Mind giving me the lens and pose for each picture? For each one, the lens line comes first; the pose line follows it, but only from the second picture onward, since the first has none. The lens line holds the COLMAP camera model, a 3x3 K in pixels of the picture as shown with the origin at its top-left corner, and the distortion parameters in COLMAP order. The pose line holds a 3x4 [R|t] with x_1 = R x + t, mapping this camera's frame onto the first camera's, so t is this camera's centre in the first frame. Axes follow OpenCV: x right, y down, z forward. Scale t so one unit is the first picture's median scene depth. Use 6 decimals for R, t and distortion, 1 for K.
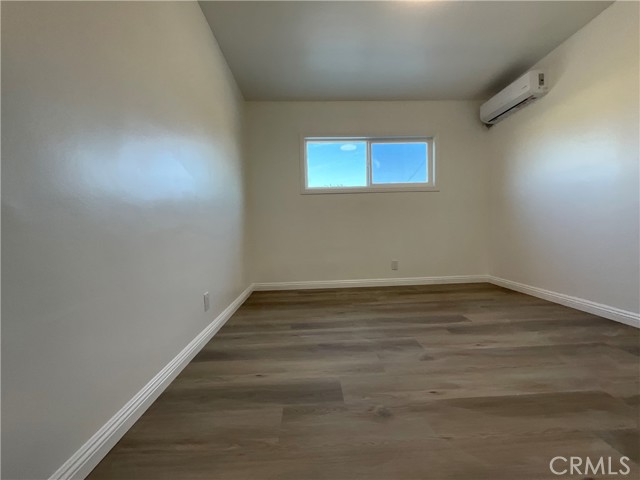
lens RADIAL K [[256.5, 0, 322.3], [0, 256.5, 245.1], [0, 0, 1]] dist [0.000839, -0.001041]
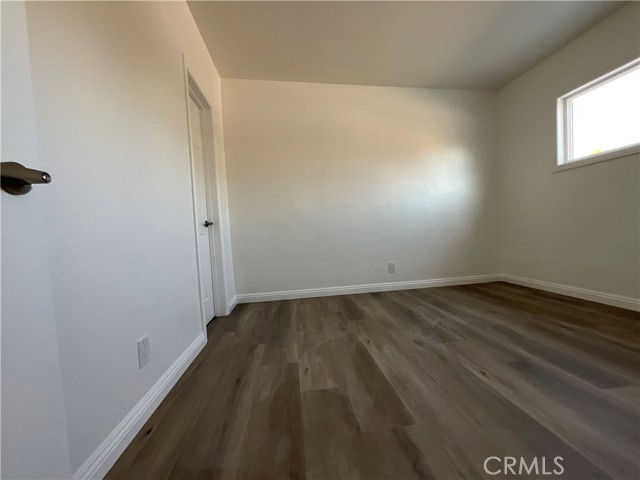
lens RADIAL K [[256.5, 0, 318.9], [0, 256.5, 239.9], [0, 0, 1]] dist [0.000839, -0.001041]
pose [[0.084320, 0.057891, -0.994756, 1.153606], [-0.011585, 0.998300, 0.057115, -0.048729], [0.996371, 0.006708, 0.084847, 0.374922]]
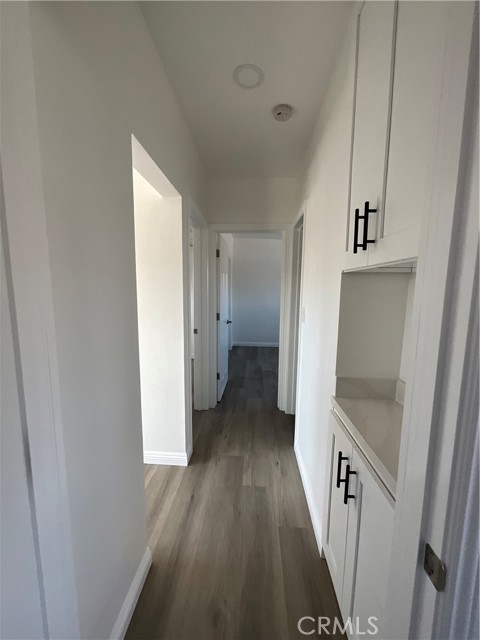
lens RADIAL K [[256.5, 0, 239.1], [0, 256.5, 319.4], [0, 0, 1]] dist [0.000839, -0.001041]
pose [[-0.086114, 0.148442, -0.985165, 2.737610], [-0.069043, 0.985571, 0.154539, -0.410566], [0.993890, 0.081327, -0.074623, 0.315975]]
